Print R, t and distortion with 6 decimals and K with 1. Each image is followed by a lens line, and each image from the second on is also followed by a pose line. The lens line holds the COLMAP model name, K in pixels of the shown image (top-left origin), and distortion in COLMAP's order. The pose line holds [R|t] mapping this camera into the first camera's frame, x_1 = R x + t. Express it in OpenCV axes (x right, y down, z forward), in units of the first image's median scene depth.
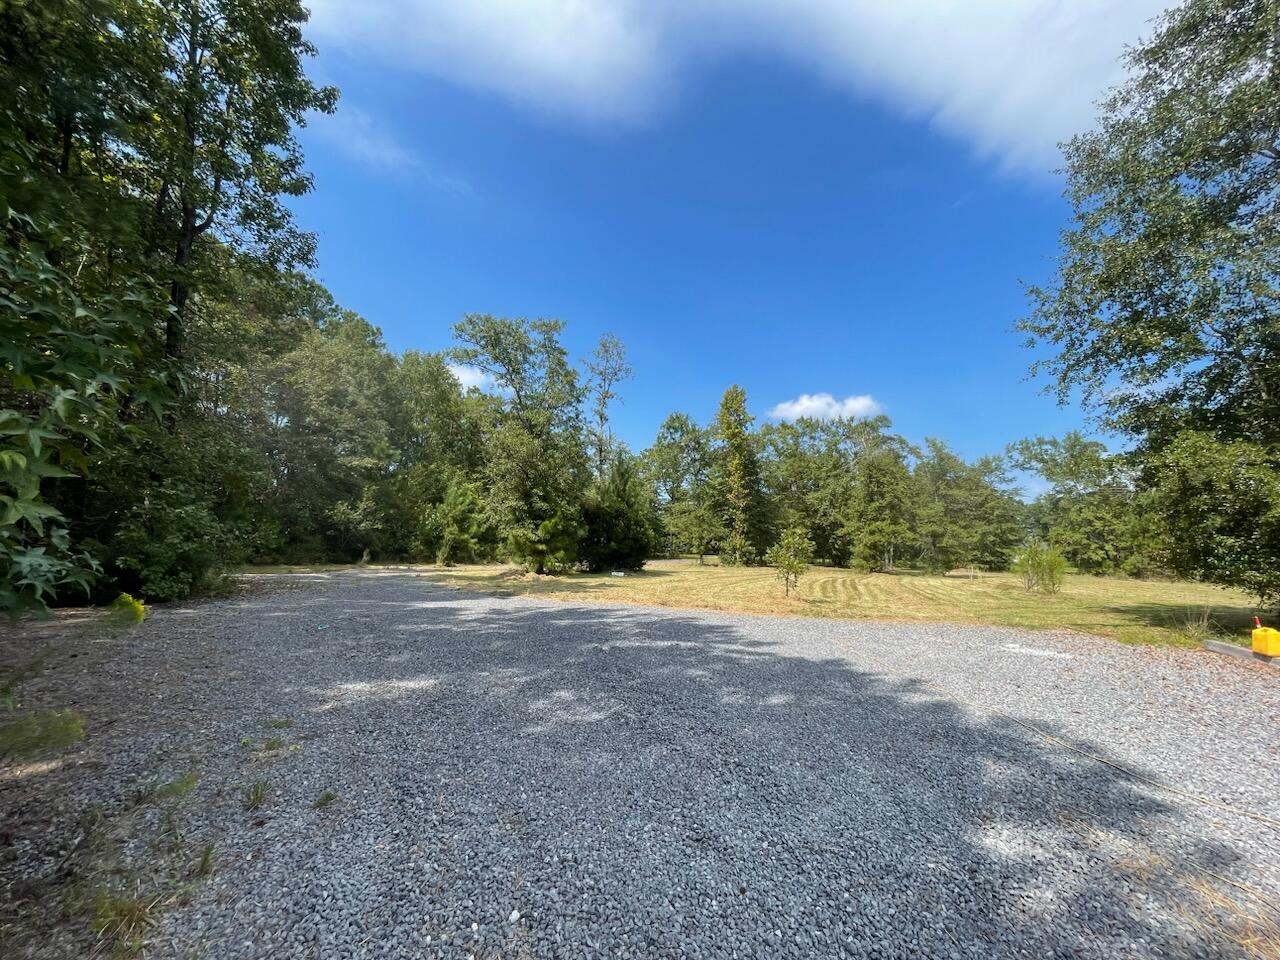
lens RADIAL K [[524.4, 0, 642.0], [0, 524.4, 479.3], [0, 0, 1]] dist [-0.001462, -0.000116]
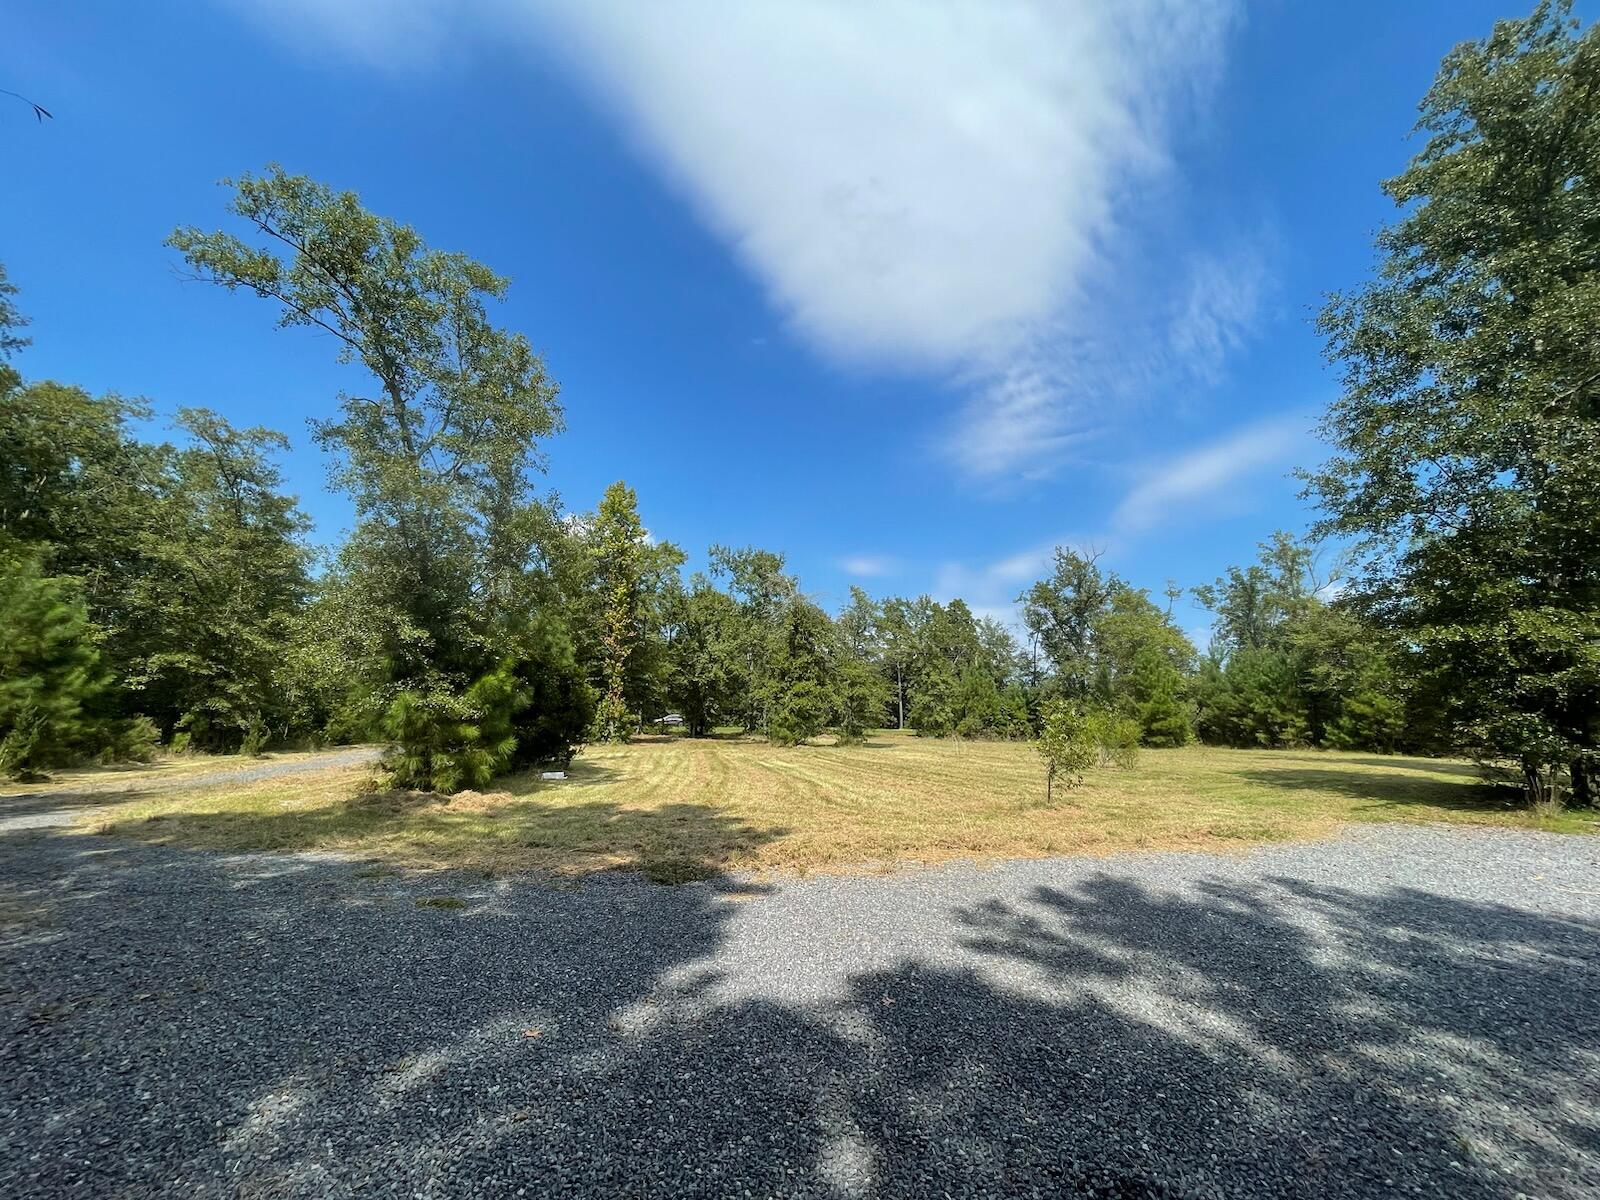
lens RADIAL K [[655.5, 0, 799.0], [0, 655.5, 602.1], [0, 0, 1]] dist [-0.001462, -0.000116]
pose [[0.792717, 0.087679, 0.603251, -0.168644], [-0.067687, 0.996143, -0.055838, 0.015276], [-0.605820, 0.003431, 0.795595, 0.197590]]
